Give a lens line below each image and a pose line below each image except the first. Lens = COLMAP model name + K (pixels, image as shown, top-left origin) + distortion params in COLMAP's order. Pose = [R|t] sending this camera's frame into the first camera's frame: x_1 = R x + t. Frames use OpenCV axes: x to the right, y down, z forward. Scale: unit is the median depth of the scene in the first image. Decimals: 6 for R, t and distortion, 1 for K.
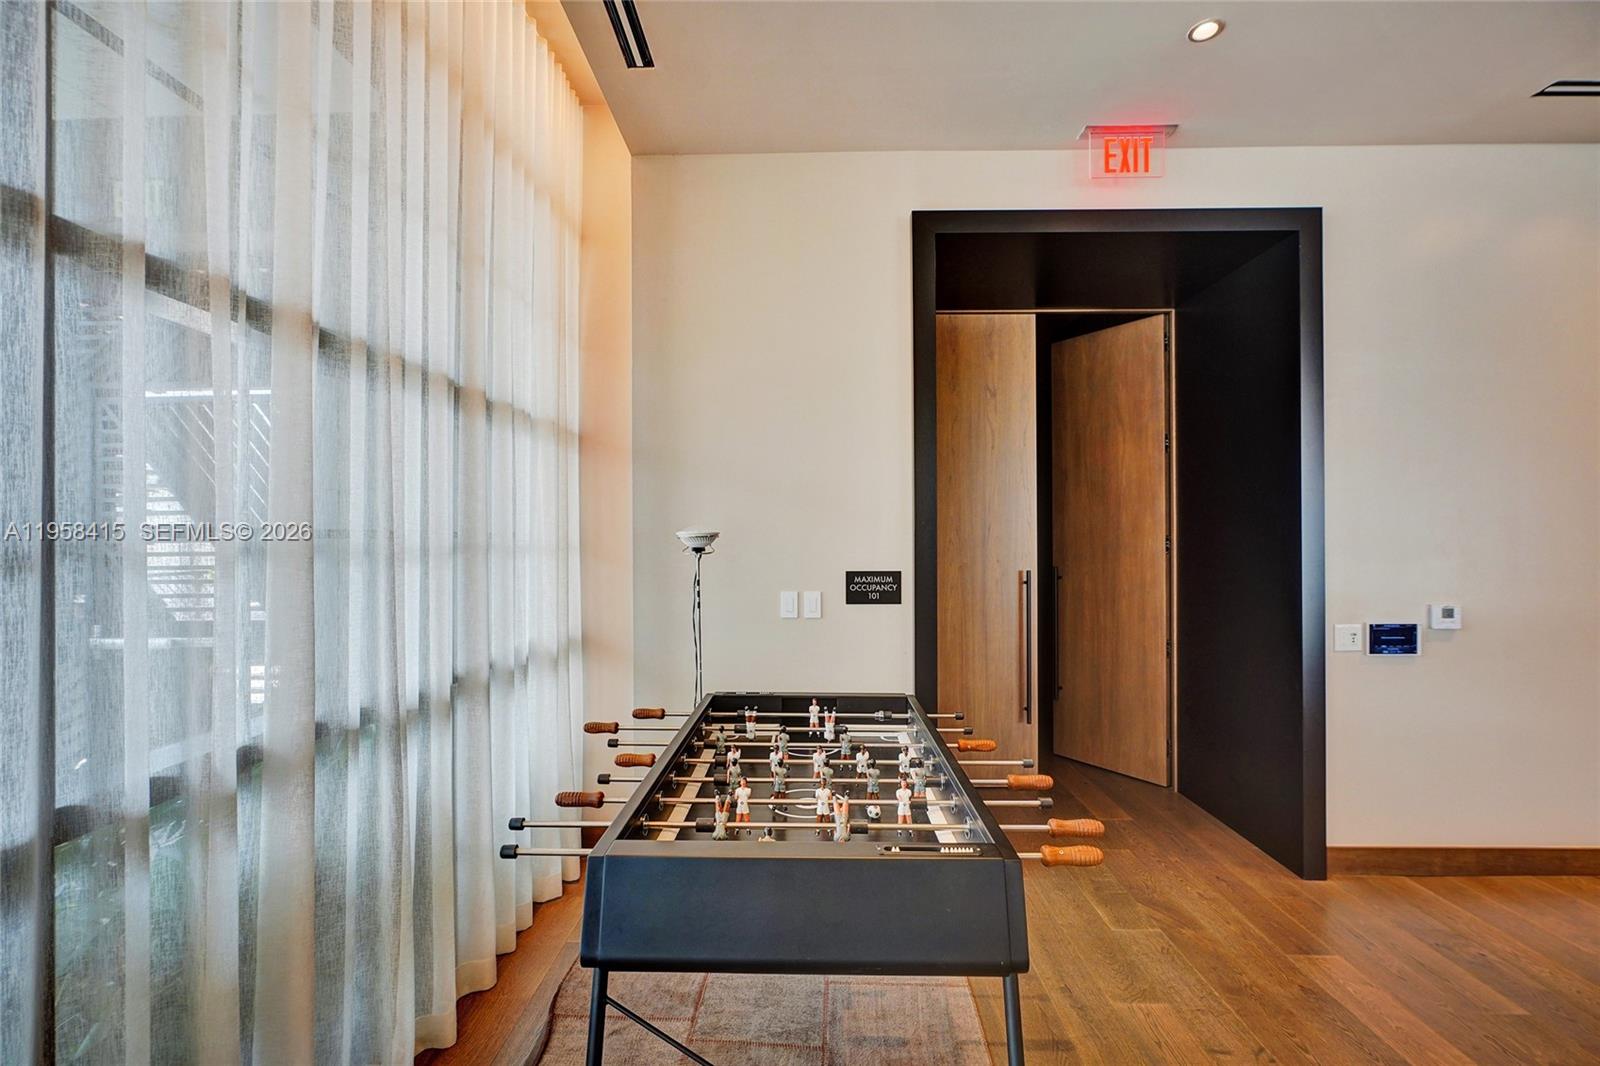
lens RADIAL K [[706.4, 0, 796.5], [0, 706.4, 537.9], [0, 0, 1]] dist [0.004120, 0.000809]
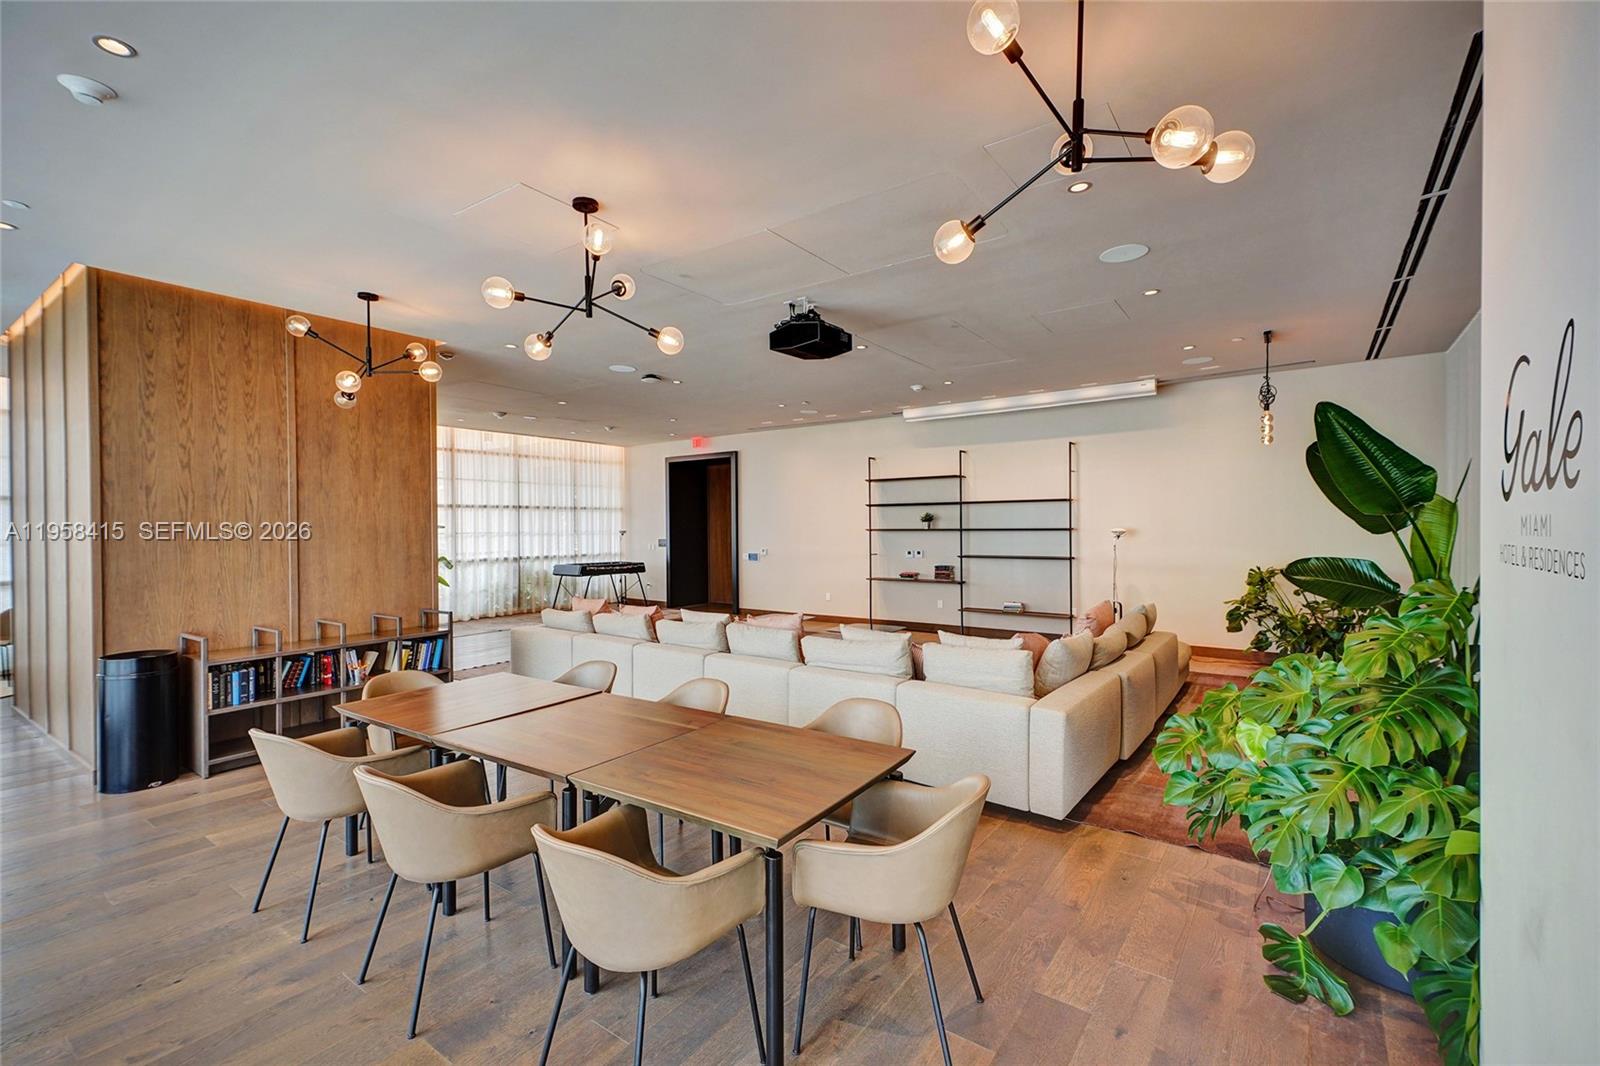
lens RADIAL K [[706.4, 0, 799.4], [0, 706.4, 532.7], [0, 0, 1]] dist [0.004120, 0.000809]
pose [[0.835073, 0.002413, -0.550134, 3.263352], [0.012128, 0.999667, 0.022795, -0.083512], [0.550006, -0.025707, 0.834765, -2.195171]]
